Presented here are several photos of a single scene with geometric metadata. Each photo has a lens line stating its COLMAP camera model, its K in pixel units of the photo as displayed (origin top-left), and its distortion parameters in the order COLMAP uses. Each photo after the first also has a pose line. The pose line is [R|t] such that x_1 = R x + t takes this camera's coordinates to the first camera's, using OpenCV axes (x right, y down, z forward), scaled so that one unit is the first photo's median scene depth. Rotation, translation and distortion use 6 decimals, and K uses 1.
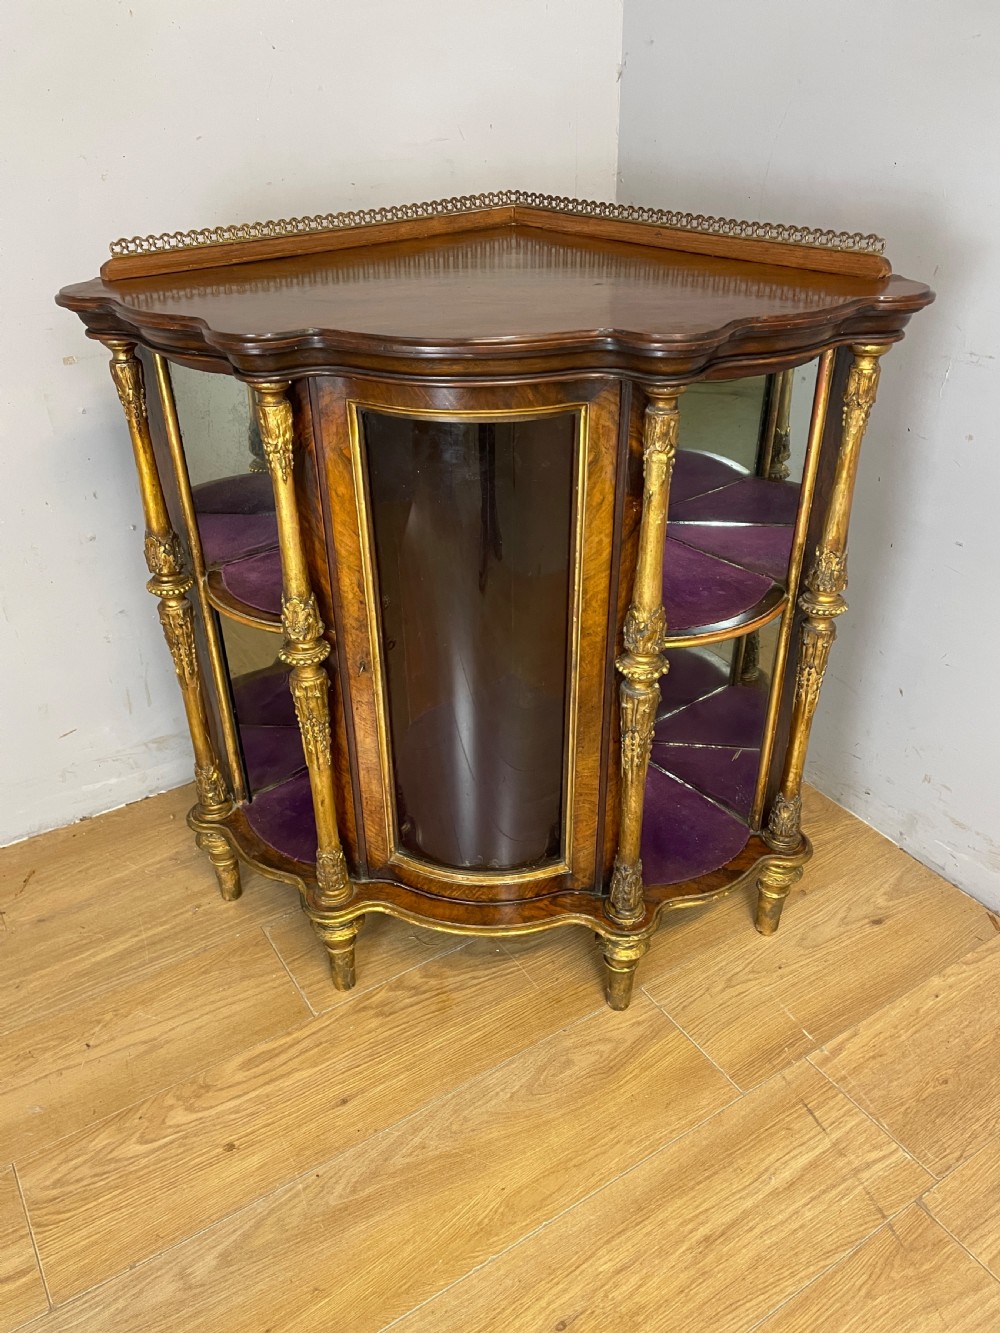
lens RADIAL K [[1014.2, 0, 490.6], [0, 1014.2, 673.0], [0, 0, 1]] dist [0.092997, -0.120824]
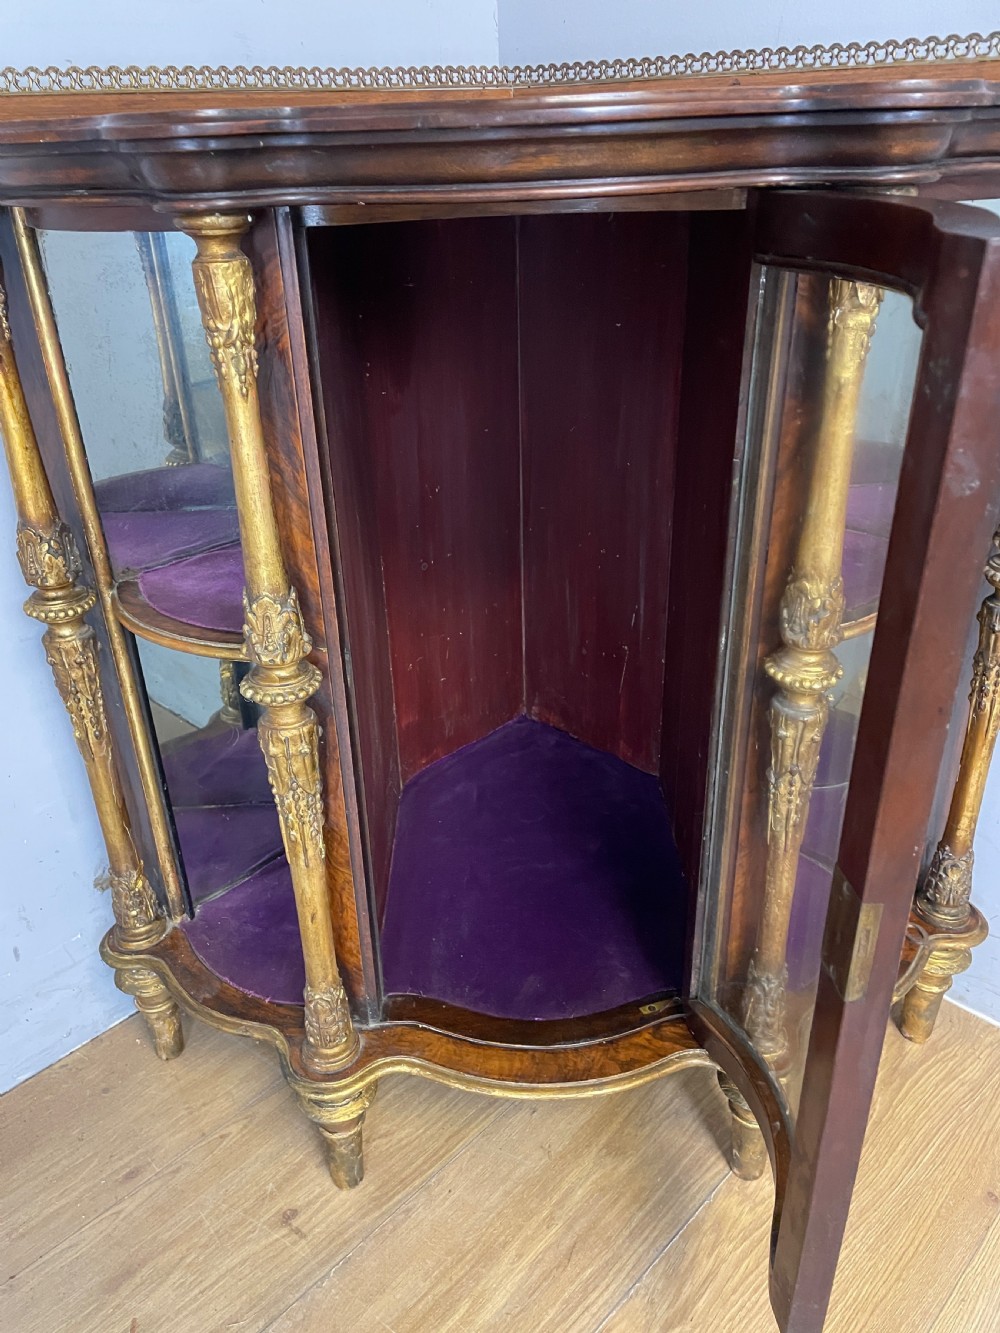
lens RADIAL K [[1014.2, 0, 492.0], [0, 1014.2, 667.8], [0, 0, 1]] dist [0.092997, -0.120824]
pose [[0.994236, -0.062181, 0.087343, -0.099500], [0.067786, 0.995725, -0.062747, 0.017229], [-0.083068, 0.068306, 0.994200, 0.330259]]
